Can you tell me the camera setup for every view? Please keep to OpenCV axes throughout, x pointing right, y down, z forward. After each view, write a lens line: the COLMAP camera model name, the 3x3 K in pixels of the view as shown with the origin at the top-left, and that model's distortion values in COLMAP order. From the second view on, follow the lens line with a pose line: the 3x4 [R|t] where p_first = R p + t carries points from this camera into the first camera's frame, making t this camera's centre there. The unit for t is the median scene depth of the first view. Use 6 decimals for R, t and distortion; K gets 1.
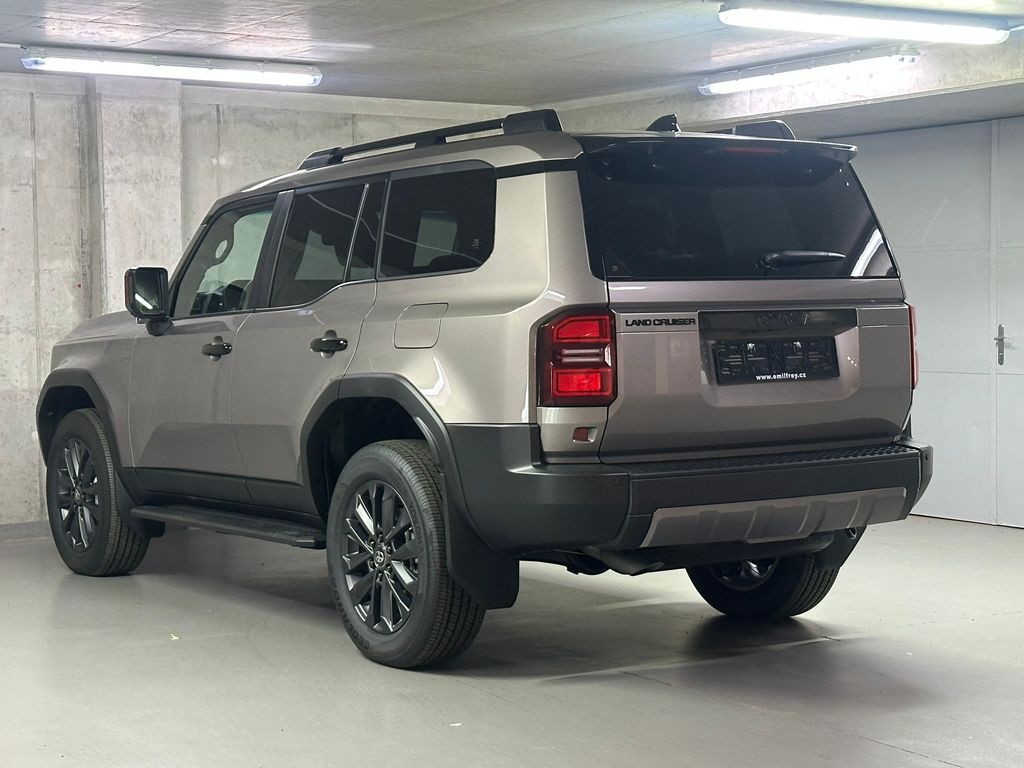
lens RADIAL K [[2008.6, 0, 514.1], [0, 2008.6, 386.1], [0, 0, 1]] dist [0.189252, 0.000000]
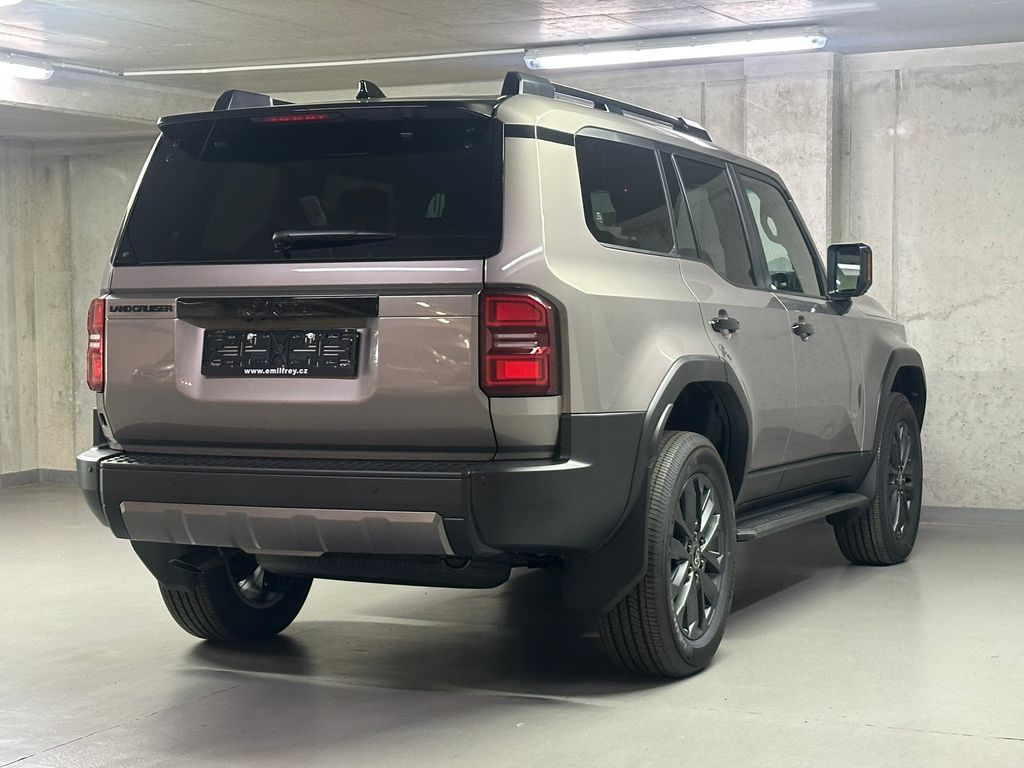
lens RADIAL K [[2008.6, 0, 515.6], [0, 2008.6, 381.1], [0, 0, 1]] dist [0.189252, 0.000000]
pose [[0.516063, 0.038041, -0.855706, 0.564299], [-0.029755, 0.999207, 0.026475, -0.016134], [0.856034, 0.011799, 0.516785, 0.370772]]
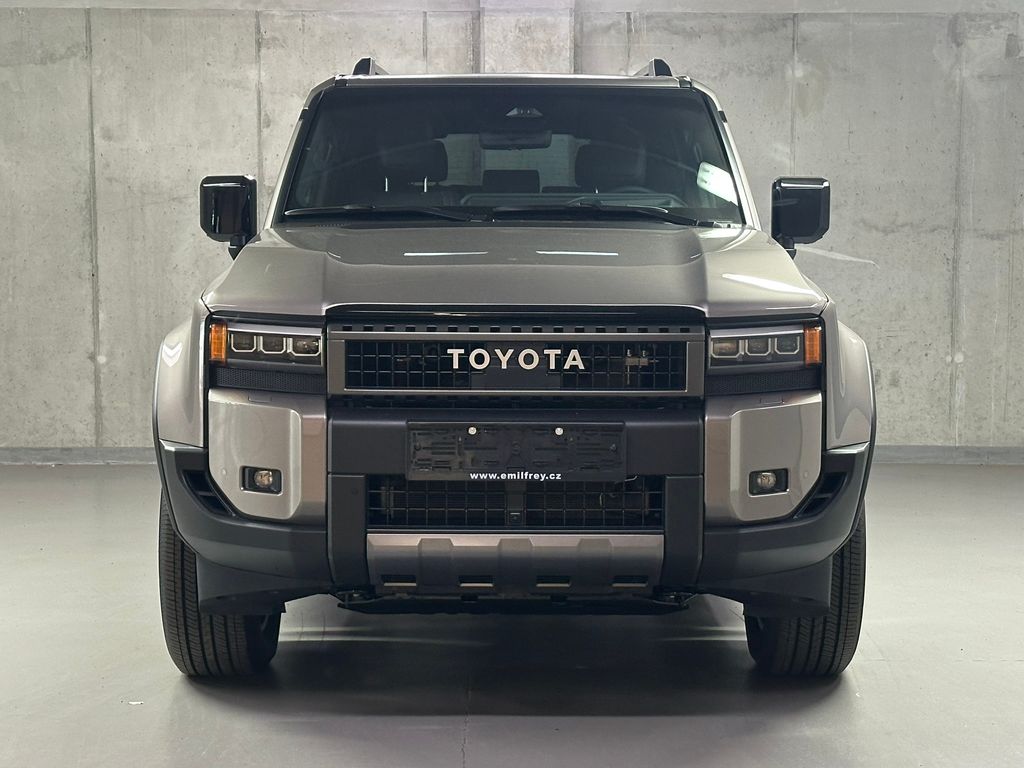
lens RADIAL K [[2008.6, 0, 552.3], [0, 2008.6, 391.9], [0, 0, 1]] dist [0.189252, 0.000000]
pose [[0.845159, 0.048238, -0.532333, 0.356776], [-0.028069, 0.998551, 0.045920, -0.007988], [0.533777, -0.023868, 0.845288, 0.214212]]
